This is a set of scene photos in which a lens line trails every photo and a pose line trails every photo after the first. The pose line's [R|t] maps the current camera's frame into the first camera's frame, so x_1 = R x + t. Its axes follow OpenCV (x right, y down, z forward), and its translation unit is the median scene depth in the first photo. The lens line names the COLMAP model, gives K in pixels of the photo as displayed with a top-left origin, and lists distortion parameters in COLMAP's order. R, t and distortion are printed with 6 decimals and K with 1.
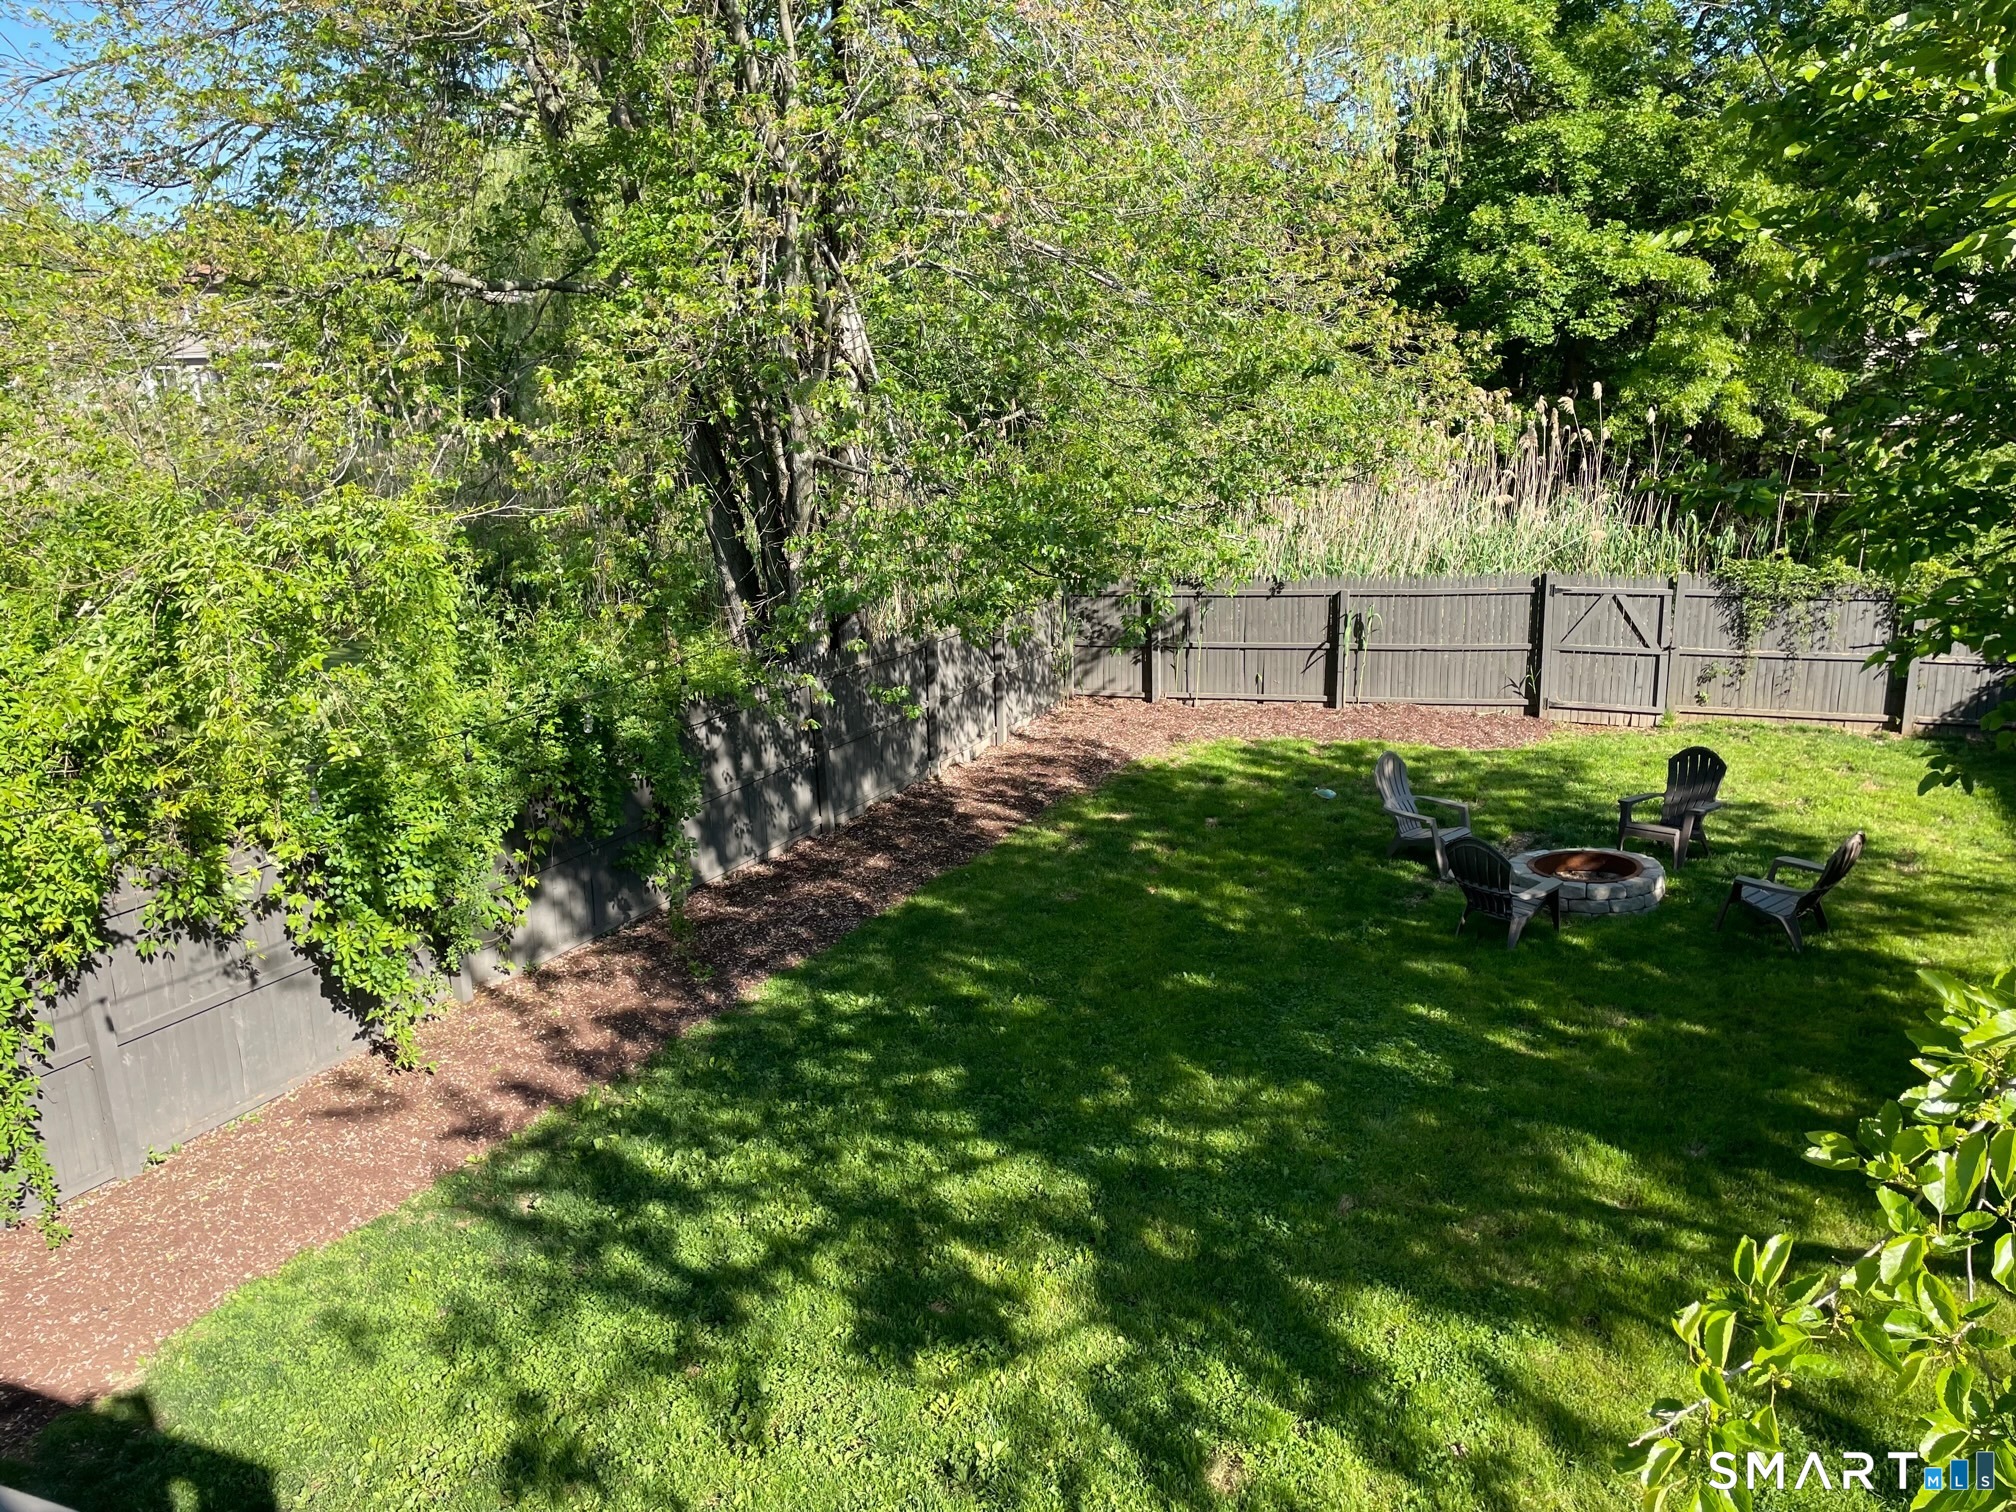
lens RADIAL K [[1525.5, 0, 1005.8], [0, 1525.5, 745.3], [0, 0, 1]] dist [0.093885, -0.066787]
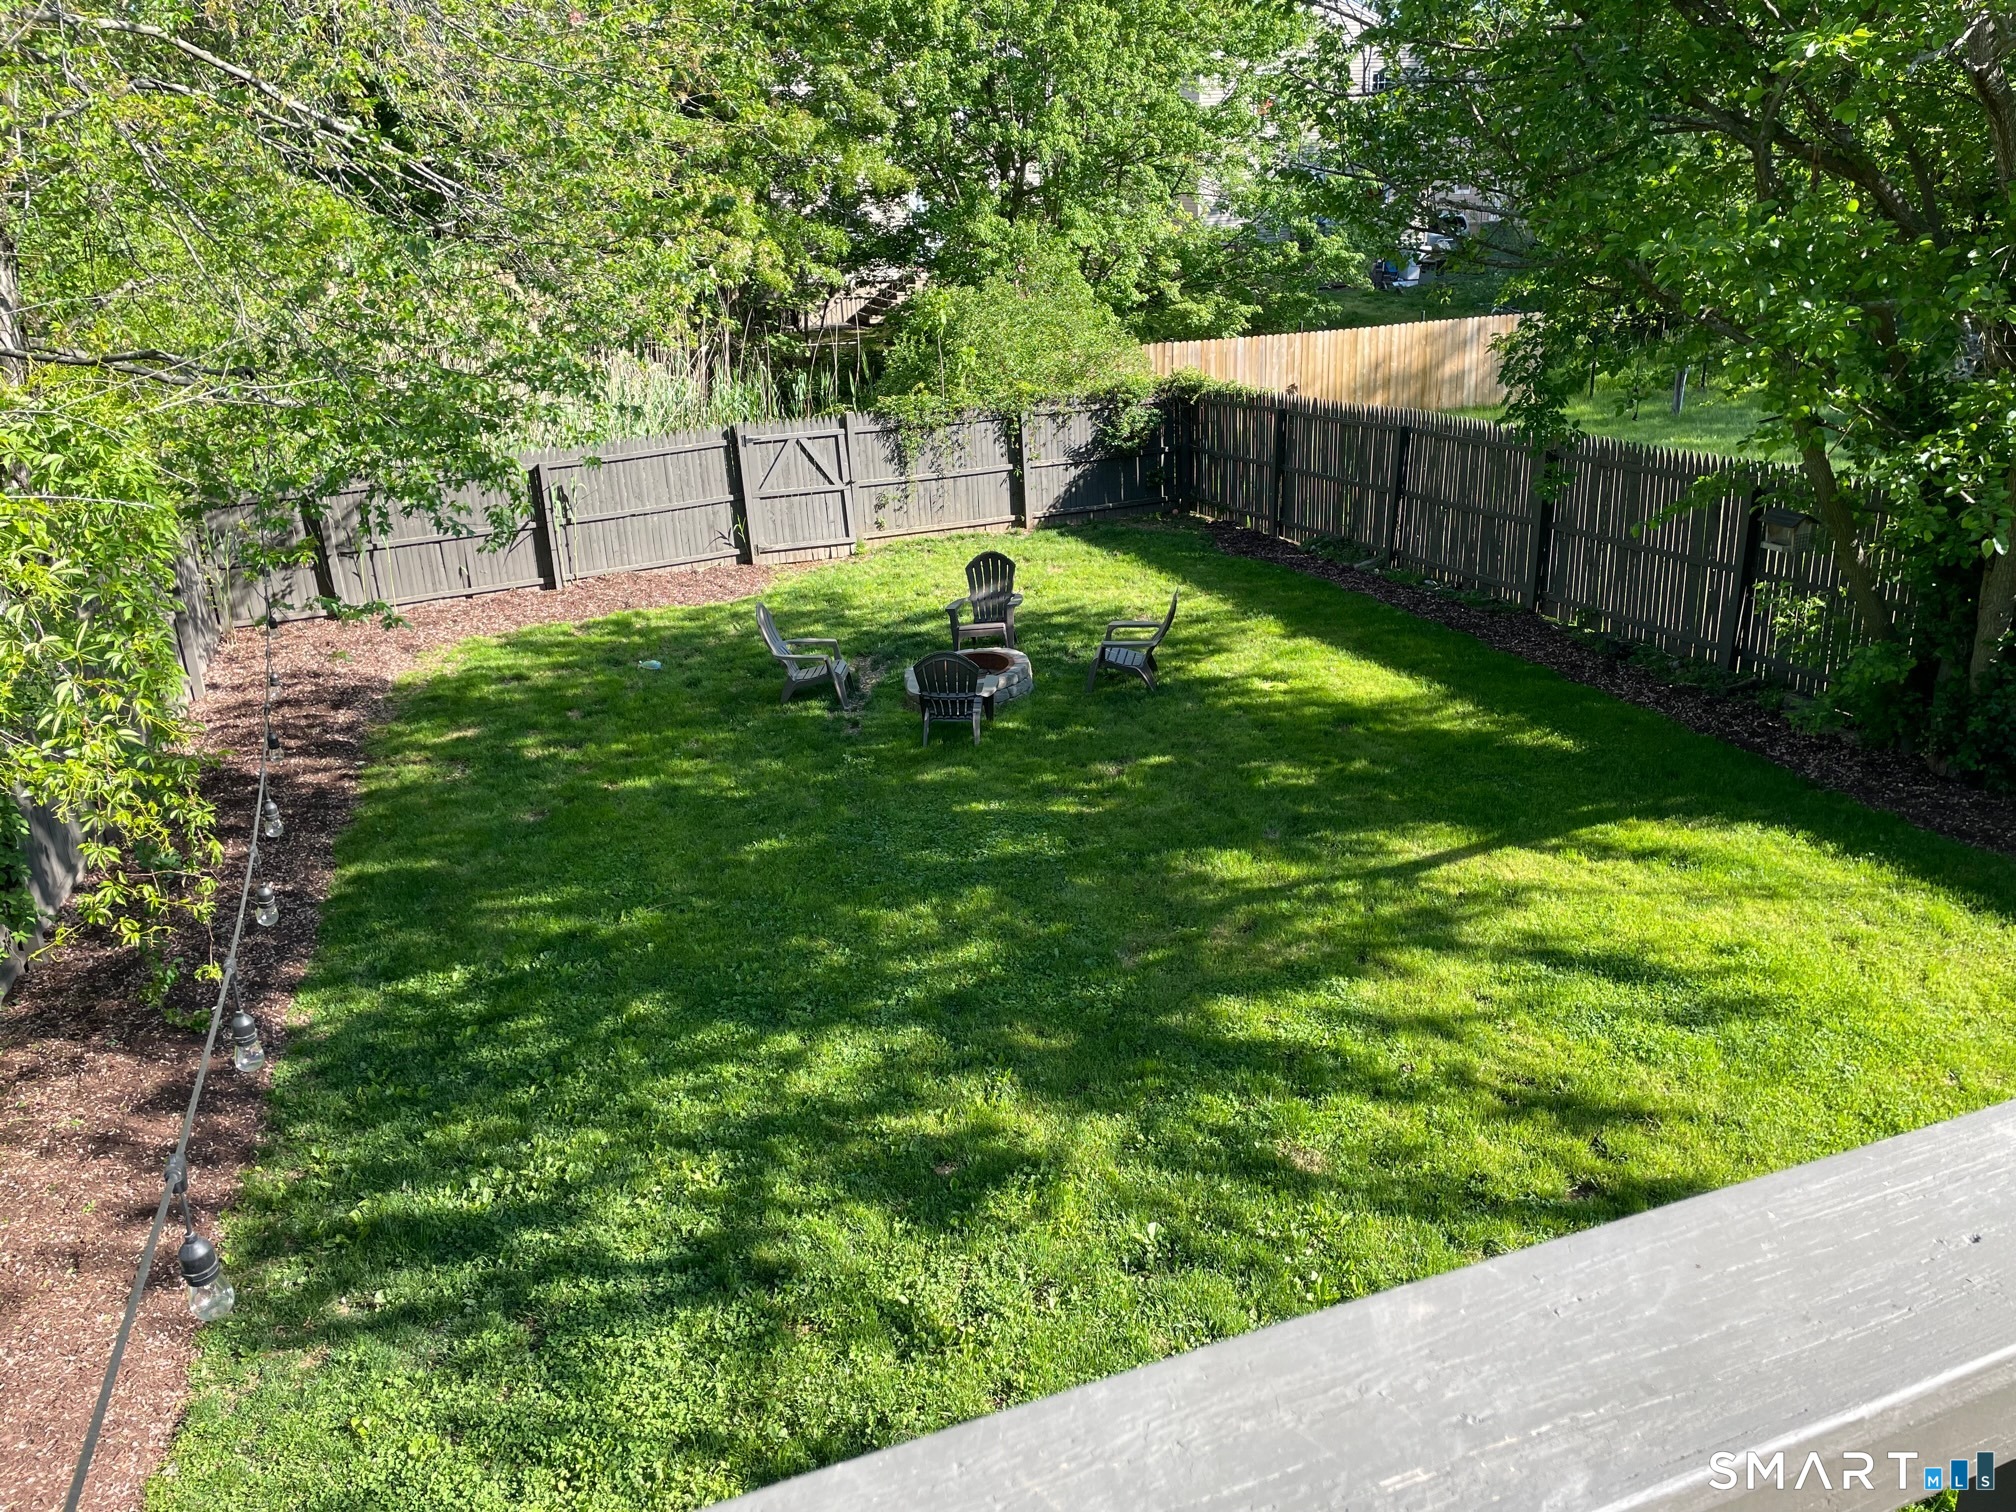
lens RADIAL K [[1525.5, 0, 1027.0], [0, 1525.5, 748.2], [0, 0, 1]] dist [0.093885, -0.066787]
pose [[0.739804, -0.235752, 0.630168, -0.200876], [0.188459, 0.971720, 0.142283, -0.009225], [-0.645890, 0.013499, 0.763311, 0.076967]]
